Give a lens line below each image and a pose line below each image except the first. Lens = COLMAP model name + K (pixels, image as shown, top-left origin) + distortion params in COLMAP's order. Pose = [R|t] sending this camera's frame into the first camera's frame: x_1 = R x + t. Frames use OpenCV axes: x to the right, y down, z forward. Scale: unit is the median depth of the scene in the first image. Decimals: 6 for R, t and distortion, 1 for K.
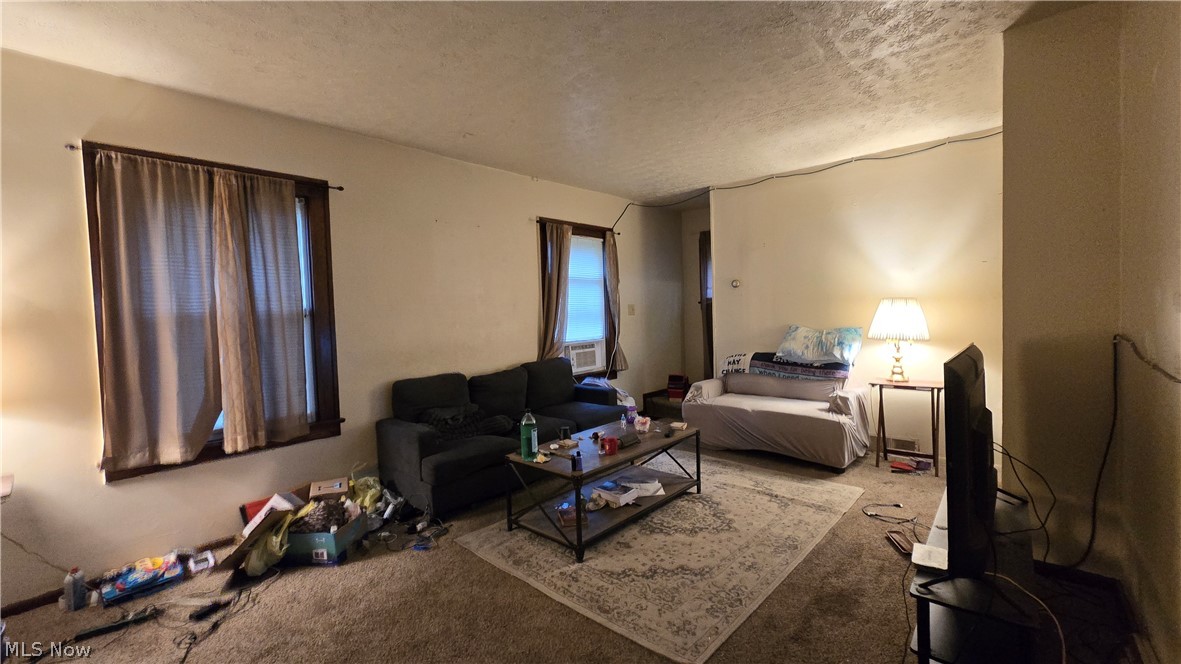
lens RADIAL K [[483.9, 0, 588.0], [0, 483.9, 334.2], [0, 0, 1]] dist [-0.001021, 0.000269]
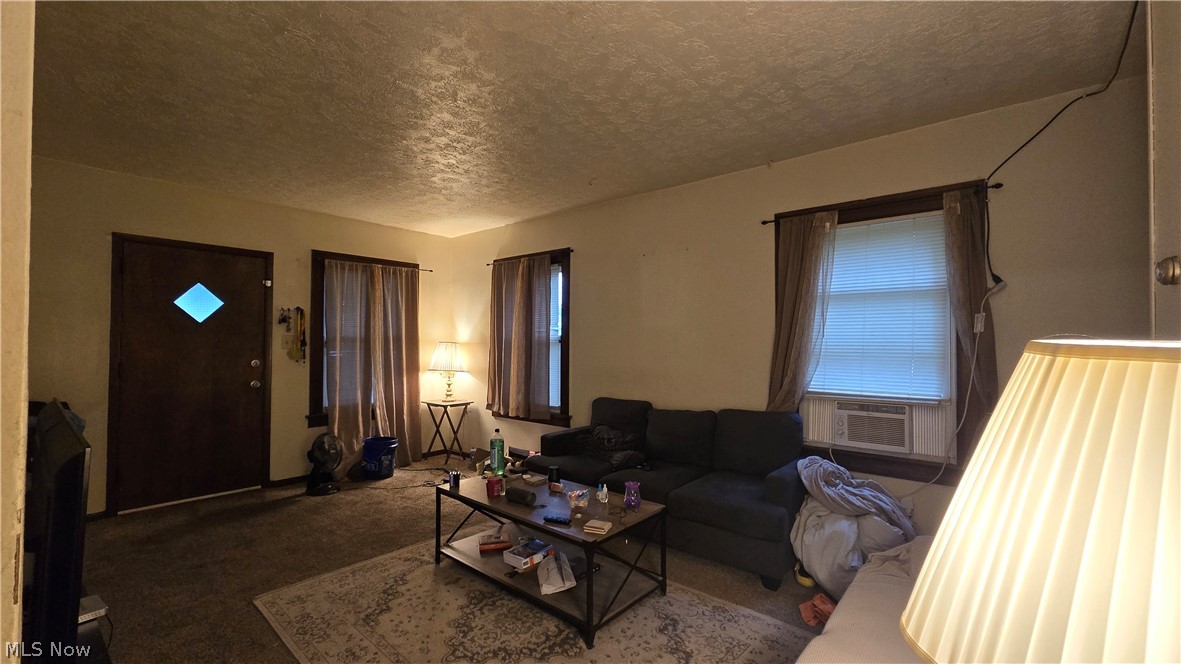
lens RADIAL K [[483.9, 0, 588.0], [0, 483.9, 334.2], [0, 0, 1]] dist [-0.001021, 0.000269]
pose [[0.035584, 0.014779, -0.999257, 0.989657], [-0.054975, 0.998406, 0.012808, -0.090575], [0.997853, 0.054478, 0.036339, 1.125433]]
